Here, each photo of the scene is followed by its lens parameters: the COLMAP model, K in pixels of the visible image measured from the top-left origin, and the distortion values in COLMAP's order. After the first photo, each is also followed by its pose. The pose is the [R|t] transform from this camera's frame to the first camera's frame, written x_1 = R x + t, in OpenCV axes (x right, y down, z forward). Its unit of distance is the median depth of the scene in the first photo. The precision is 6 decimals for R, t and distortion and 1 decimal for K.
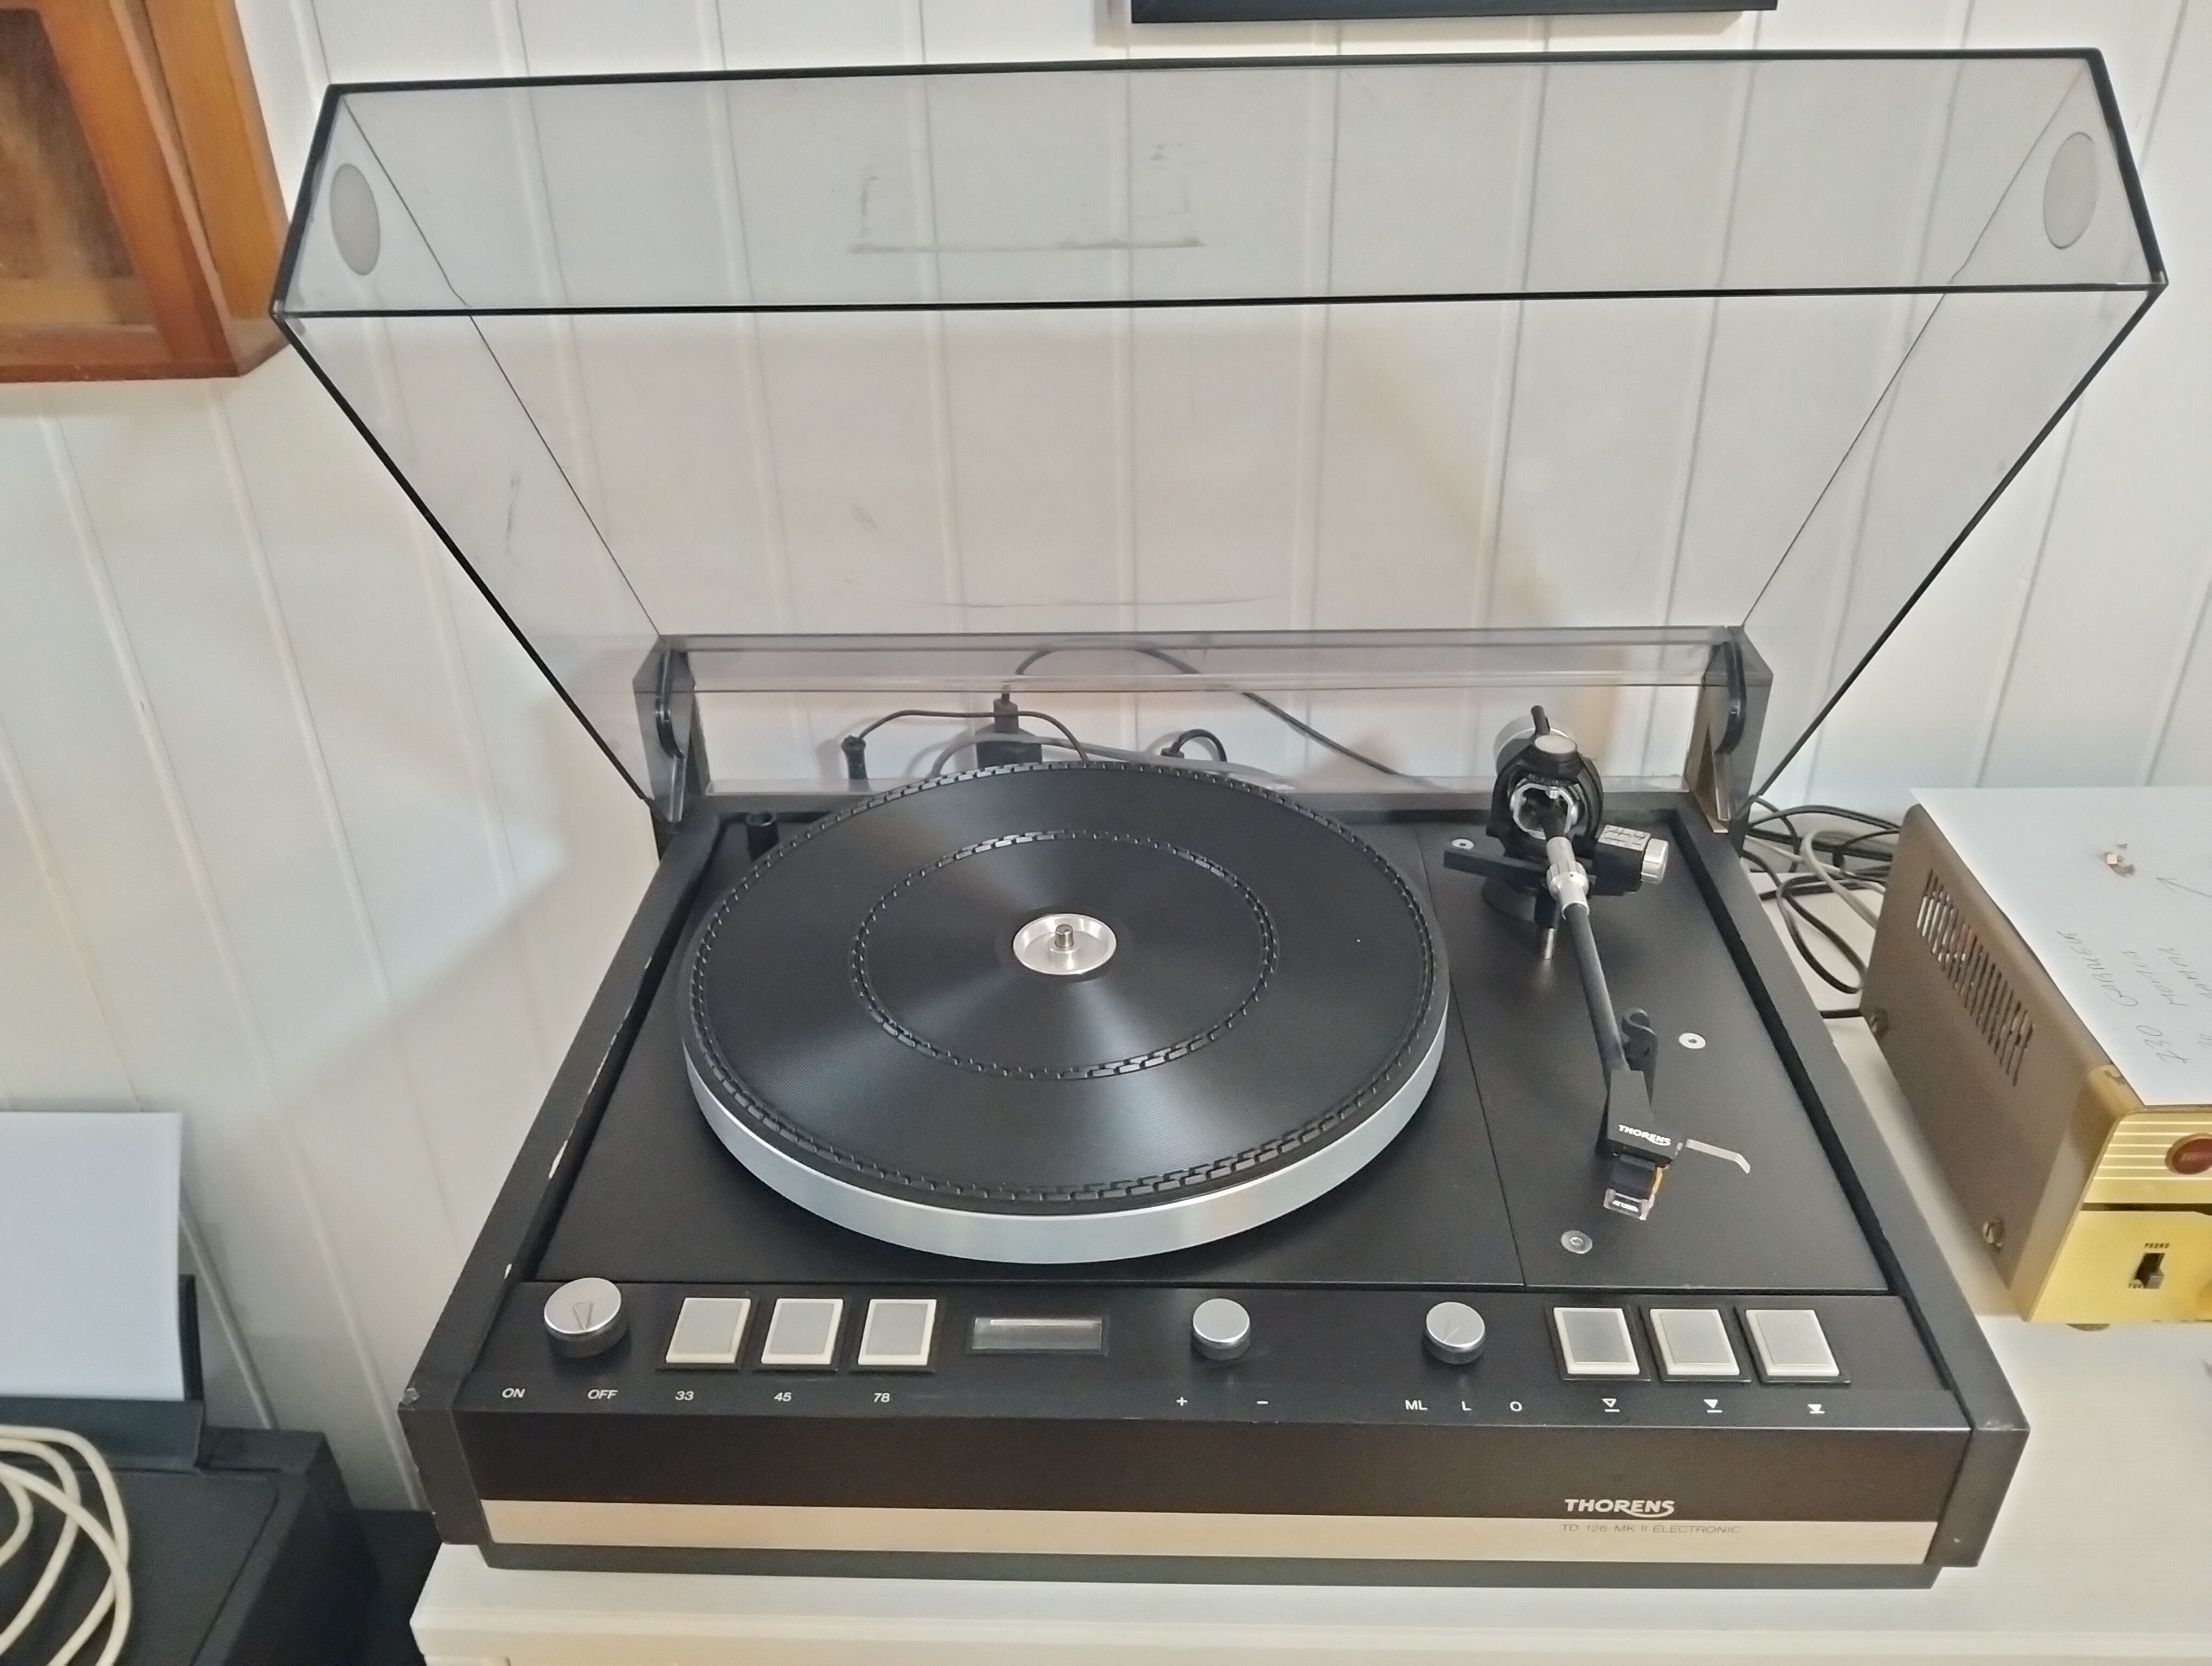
lens RADIAL K [[1735.3, 0, 1106.0], [0, 1735.3, 833.0], [0, 0, 1]] dist [0.063211, -0.131323]
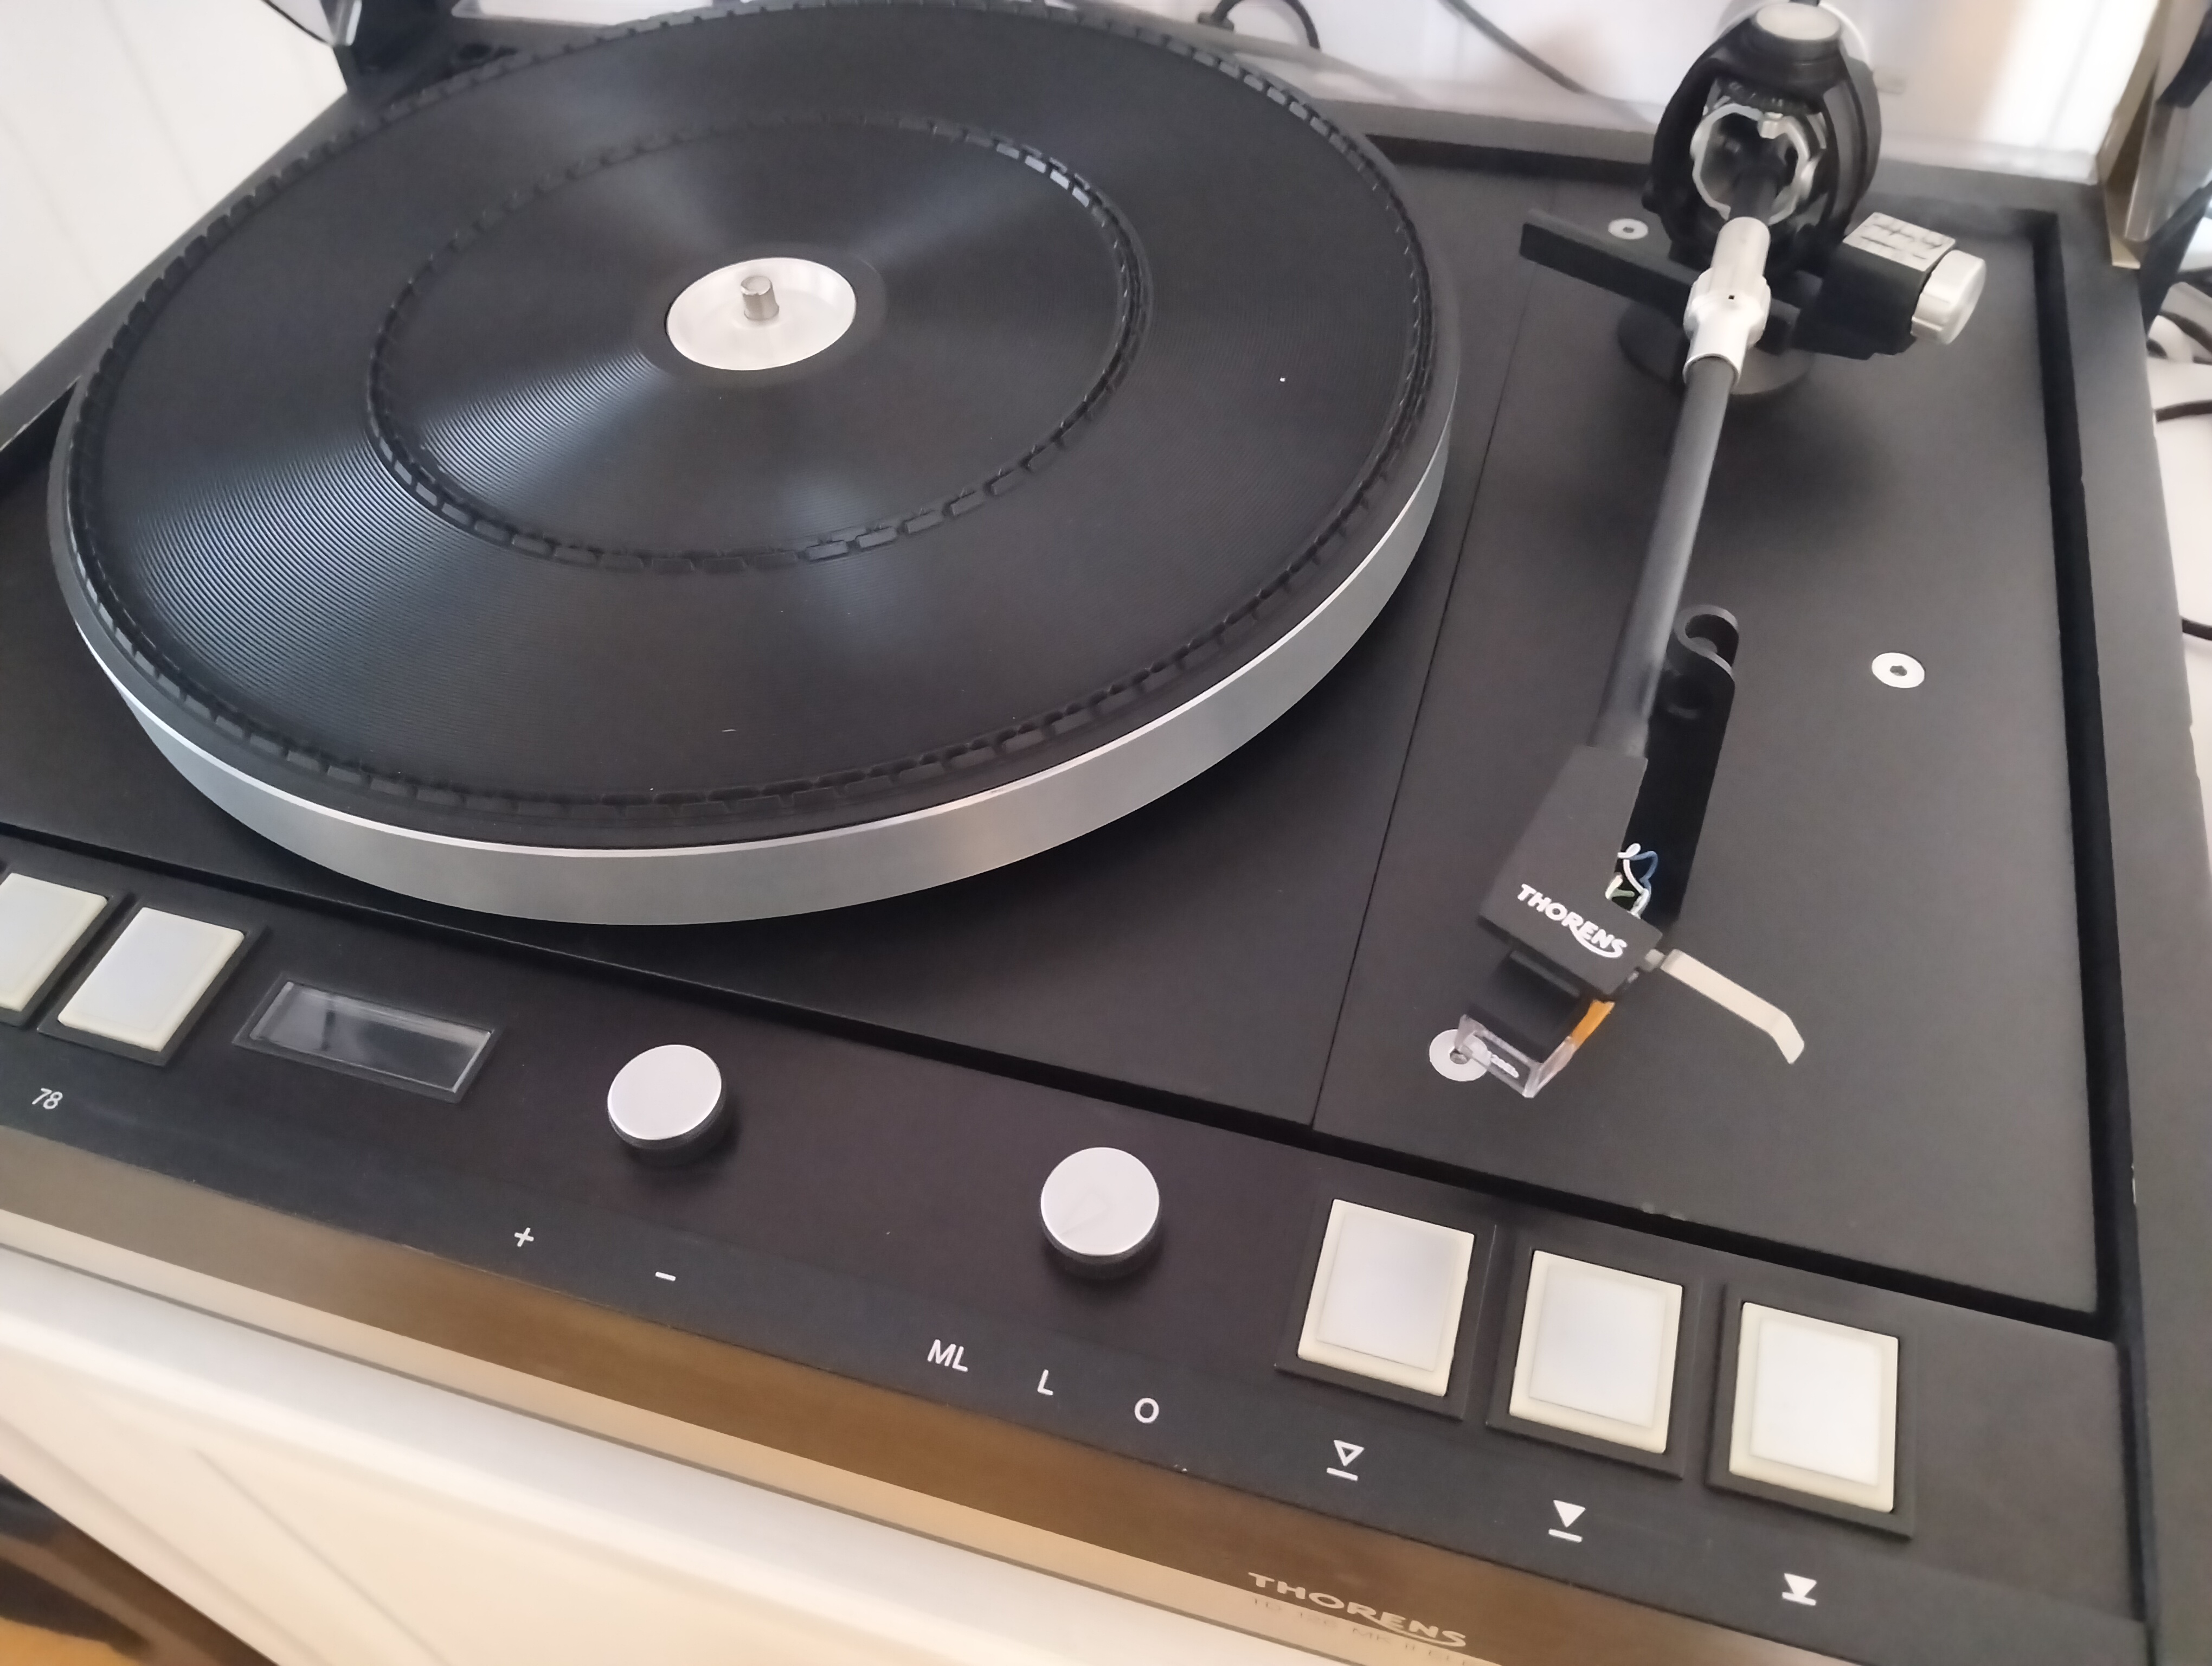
lens RADIAL K [[1802.5, 0, 1106.0], [0, 1802.5, 833.0], [0, 0, 1]] dist [-0.006035, -0.010770]
pose [[0.968031, 0.182660, -0.171907, 0.205336], [-0.117151, 0.935246, 0.334053, 0.016581], [0.221794, -0.303234, 0.926745, 0.439705]]
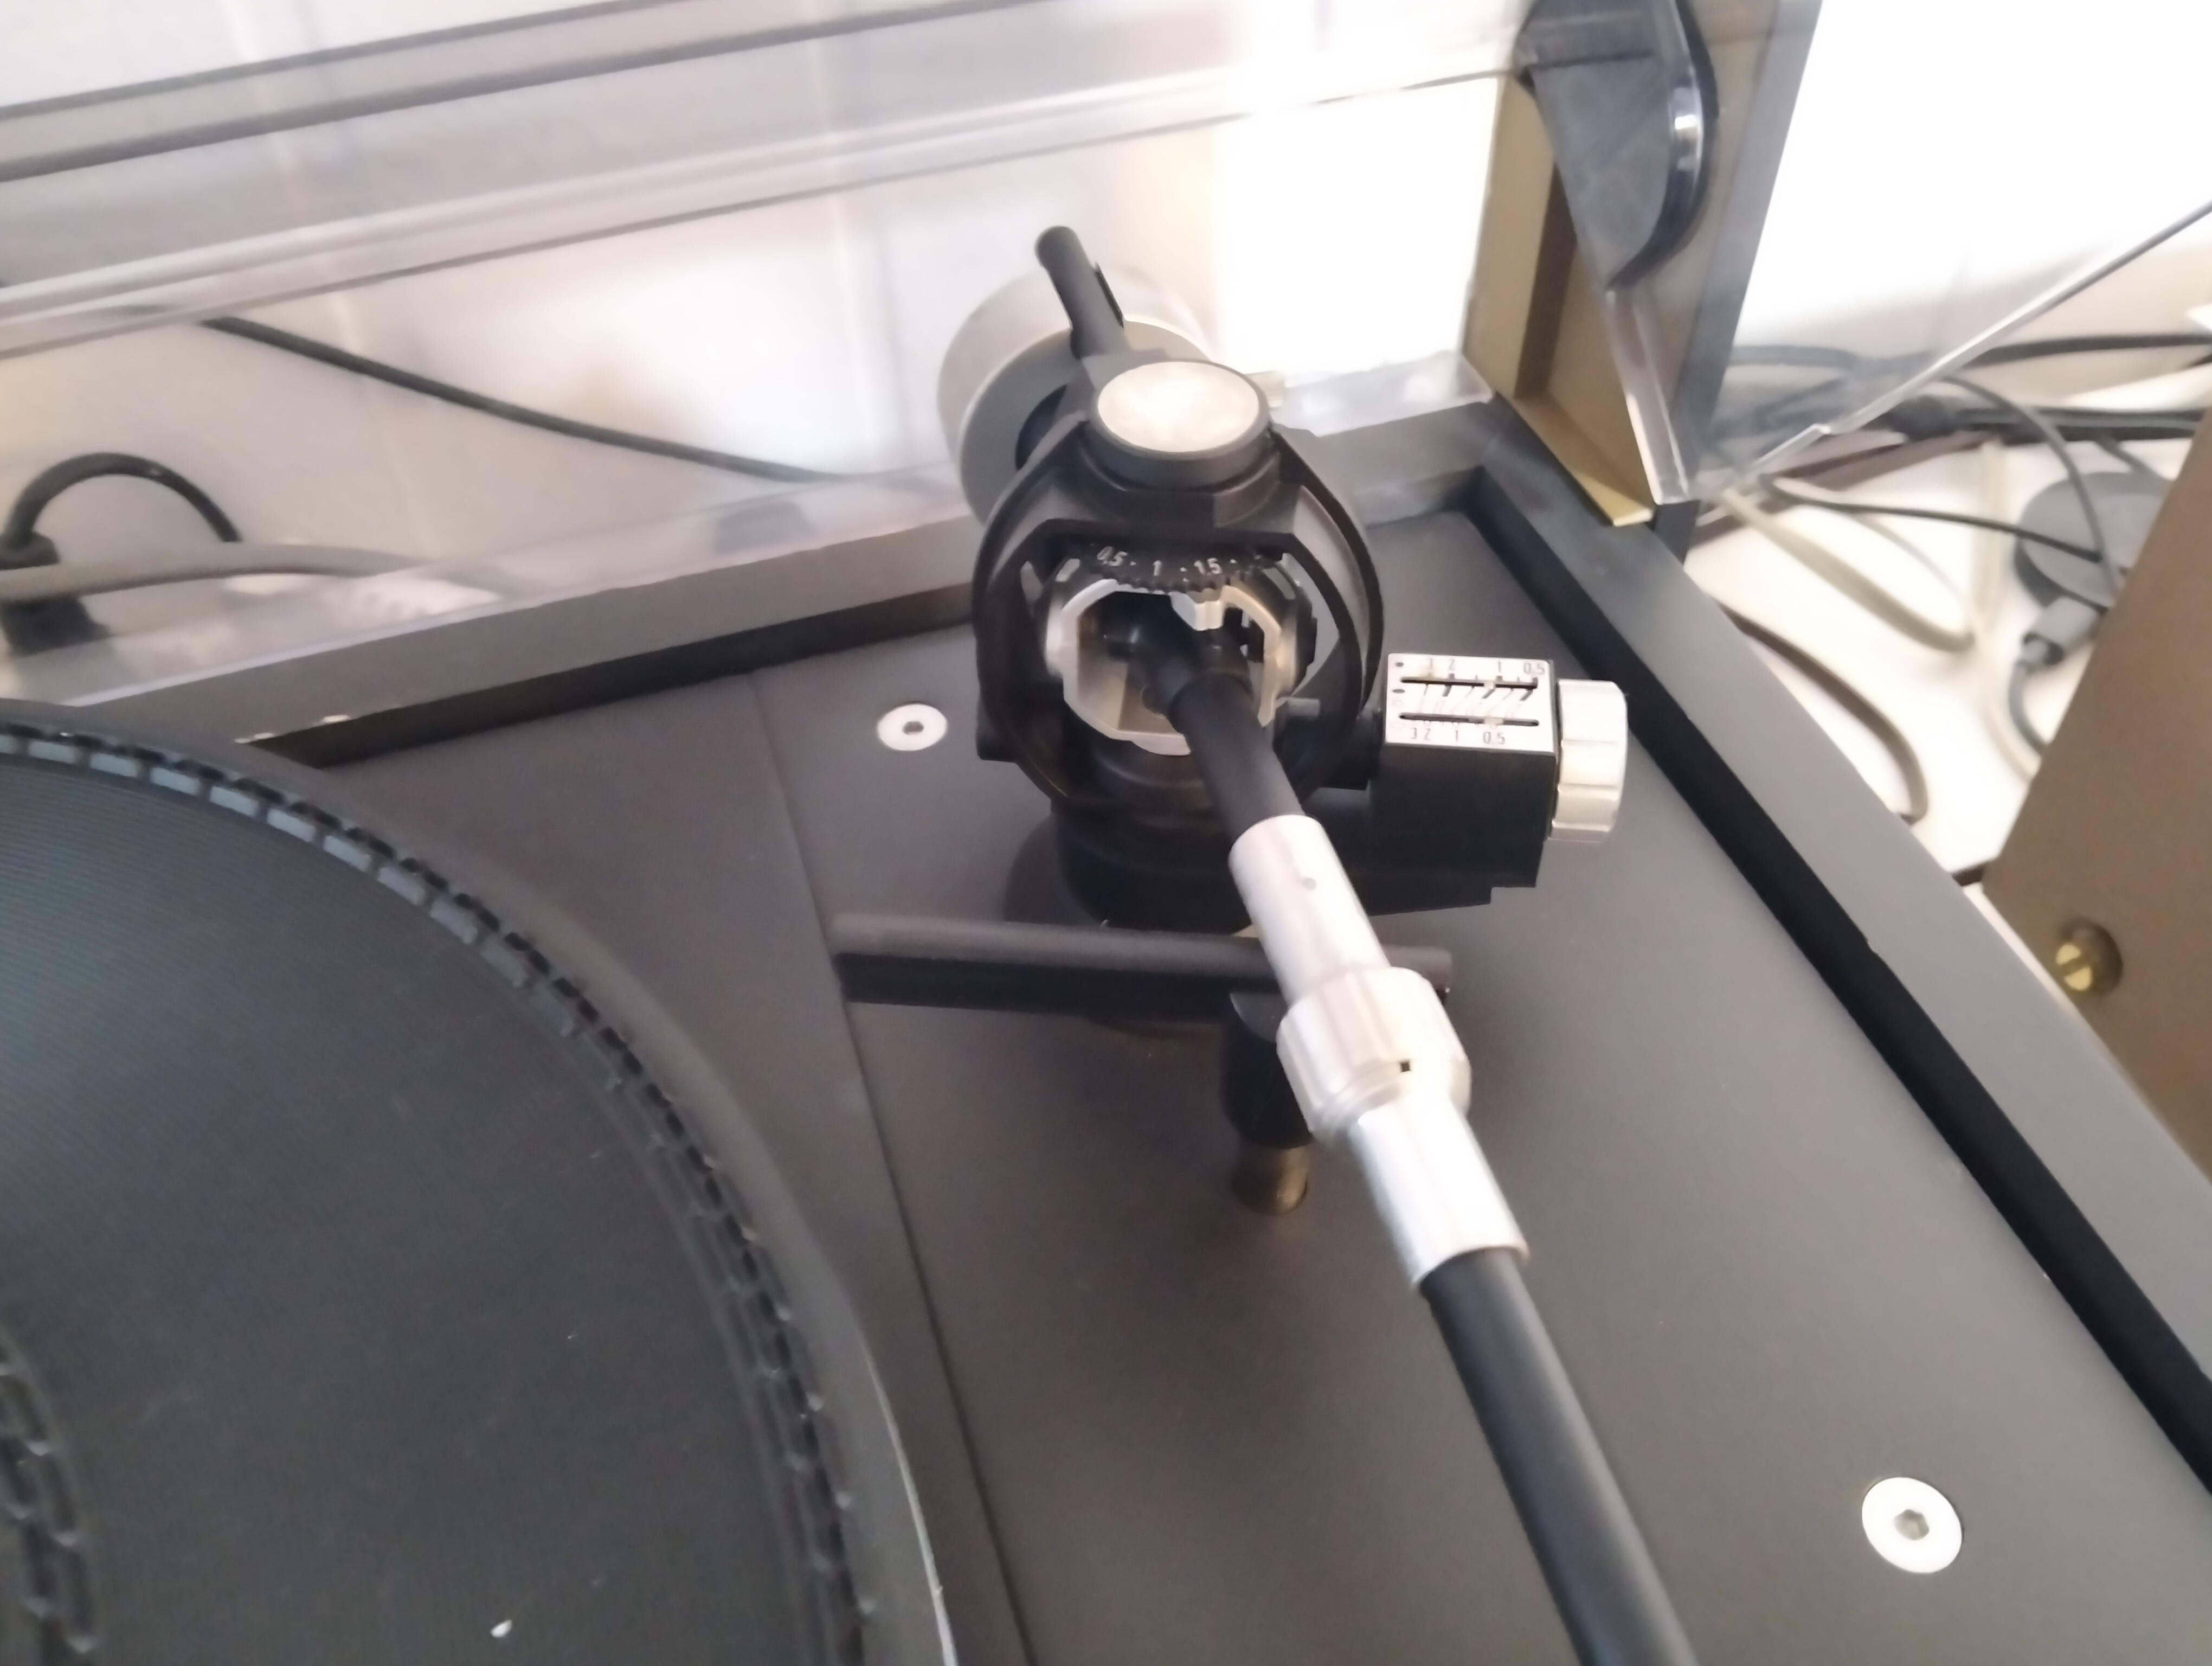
lens RADIAL K [[1802.5, 0, 1106.0], [0, 1802.5, 833.0], [0, 0, 1]] dist [-0.006035, -0.010770]
pose [[0.938607, -0.256960, 0.230193, 0.182907], [0.185784, 0.938716, 0.290340, -0.071950], [-0.290692, -0.229749, 0.928824, 0.784680]]
